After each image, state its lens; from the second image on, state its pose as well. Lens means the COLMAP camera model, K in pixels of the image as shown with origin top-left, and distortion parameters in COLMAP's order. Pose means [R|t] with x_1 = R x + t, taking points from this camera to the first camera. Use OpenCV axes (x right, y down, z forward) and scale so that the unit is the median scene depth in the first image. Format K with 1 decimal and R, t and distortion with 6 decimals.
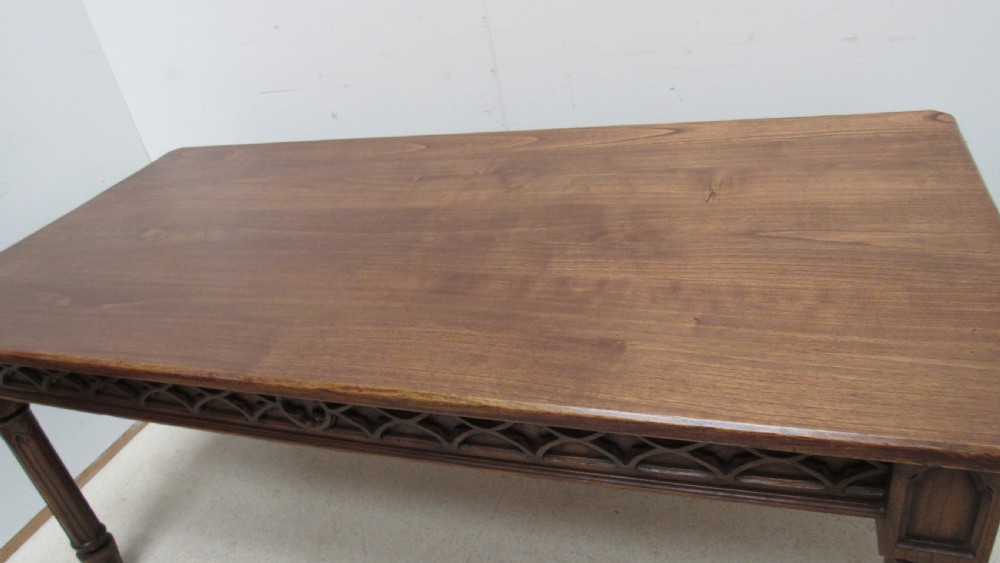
lens RADIAL K [[711.7, 0, 500.0], [0, 711.7, 281.5], [0, 0, 1]] dist [-0.037929, 0.021942]
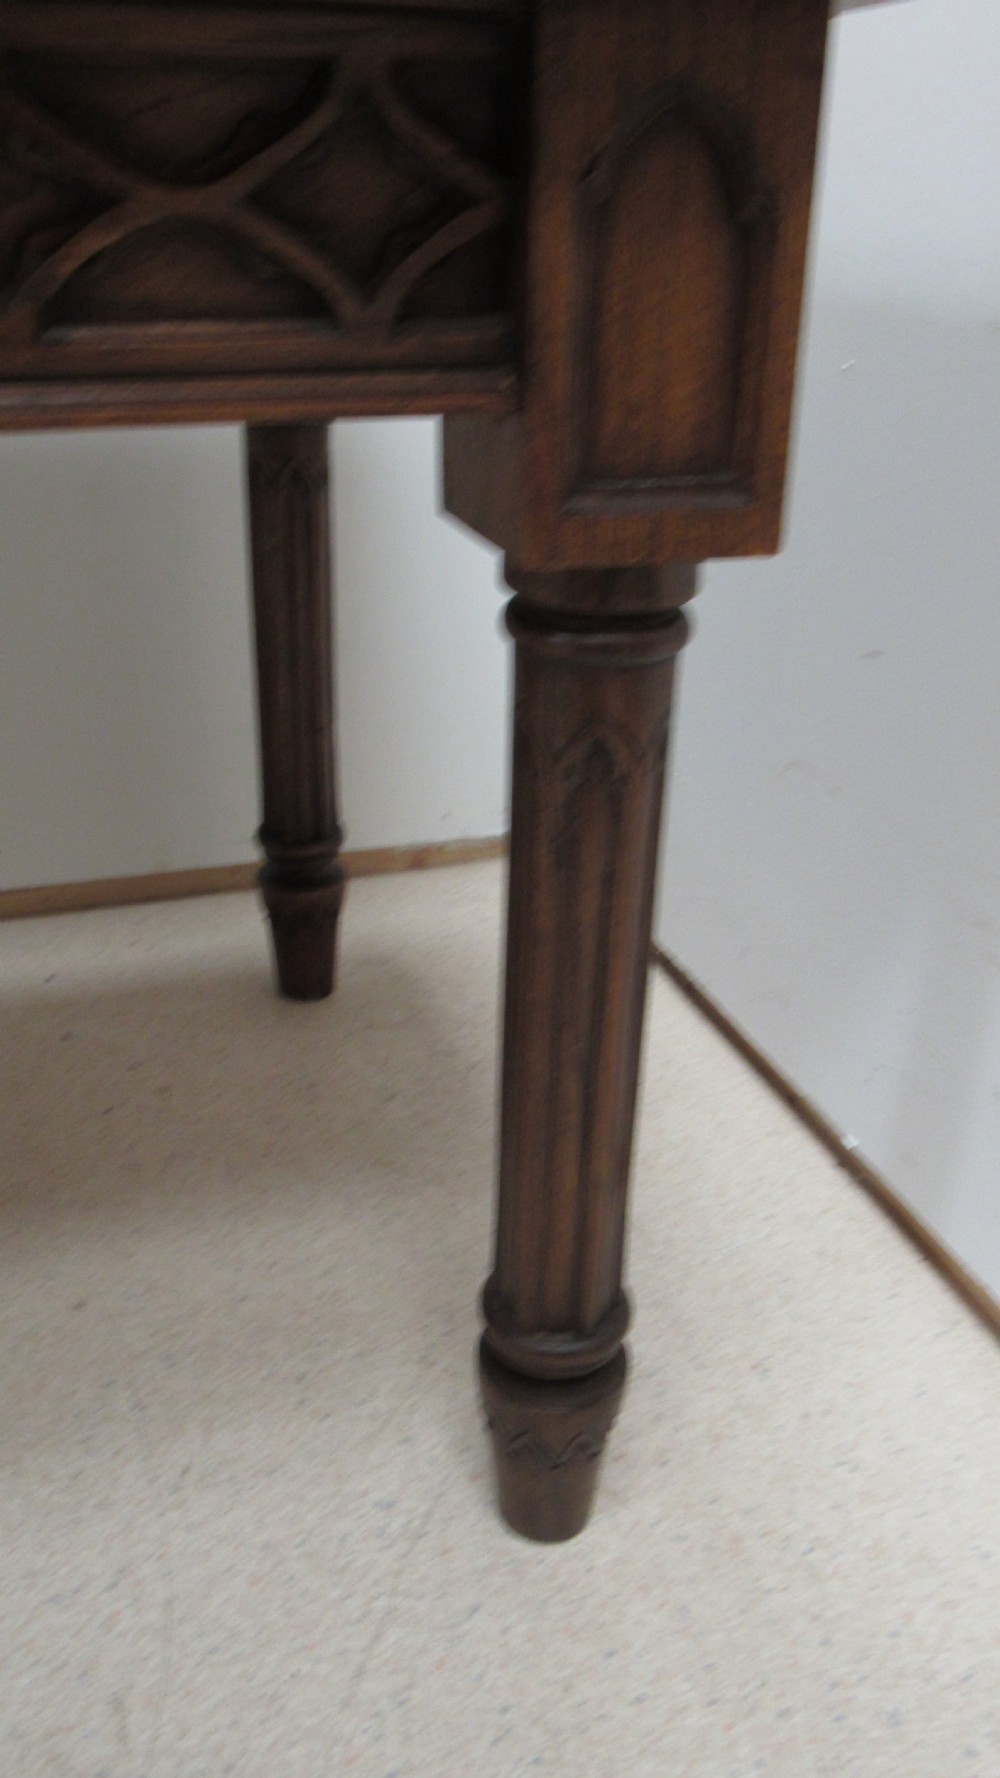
lens RADIAL K [[1478.1, 0, 500.0], [0, 1478.1, 889.0], [0, 0, 1]] dist [-0.045862, -0.001427]
pose [[0.770959, -0.086276, 0.631014, 0.089812], [0.184468, 0.978562, -0.091583, 0.516053], [-0.609585, 0.187009, 0.770346, 0.459267]]
